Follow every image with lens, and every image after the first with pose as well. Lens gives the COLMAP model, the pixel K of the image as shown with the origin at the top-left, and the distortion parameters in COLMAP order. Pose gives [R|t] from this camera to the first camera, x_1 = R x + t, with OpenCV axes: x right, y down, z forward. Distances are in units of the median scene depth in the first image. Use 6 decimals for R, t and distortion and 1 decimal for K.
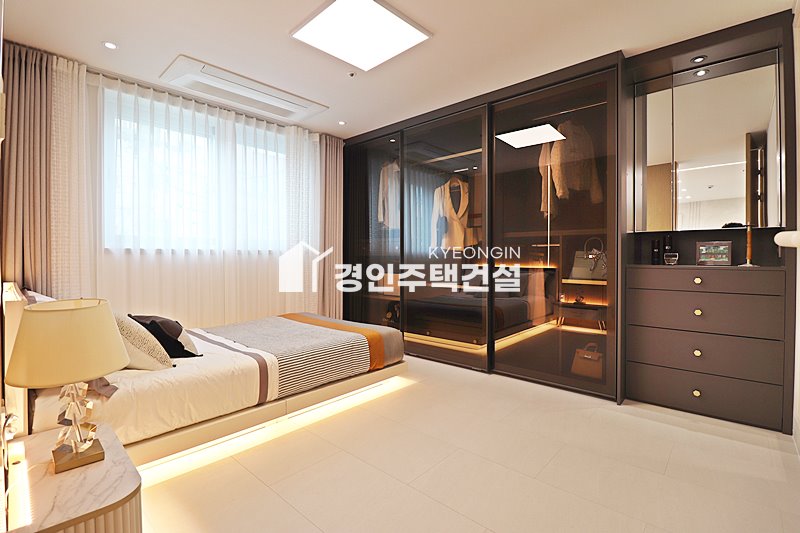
lens RADIAL K [[368.3, 0, 399.4], [0, 368.3, 264.3], [0, 0, 1]] dist [-0.008289, -0.009985]
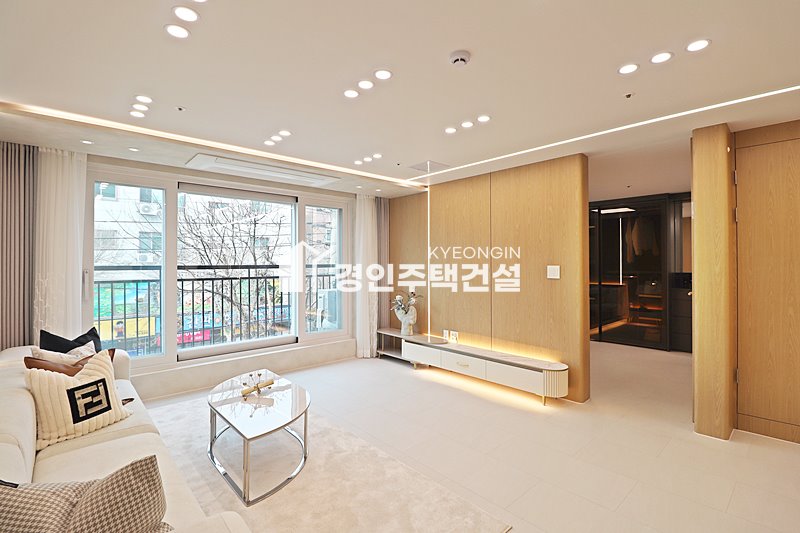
lens RADIAL K [[368.3, 0, 404.6], [0, 368.3, 267.8], [0, 0, 1]] dist [-0.008289, -0.009985]
pose [[0.995643, -0.003069, -0.093198, -0.618345], [0.002019, 0.999933, -0.011361, -0.085868], [0.093226, 0.011124, 0.995583, -1.072897]]
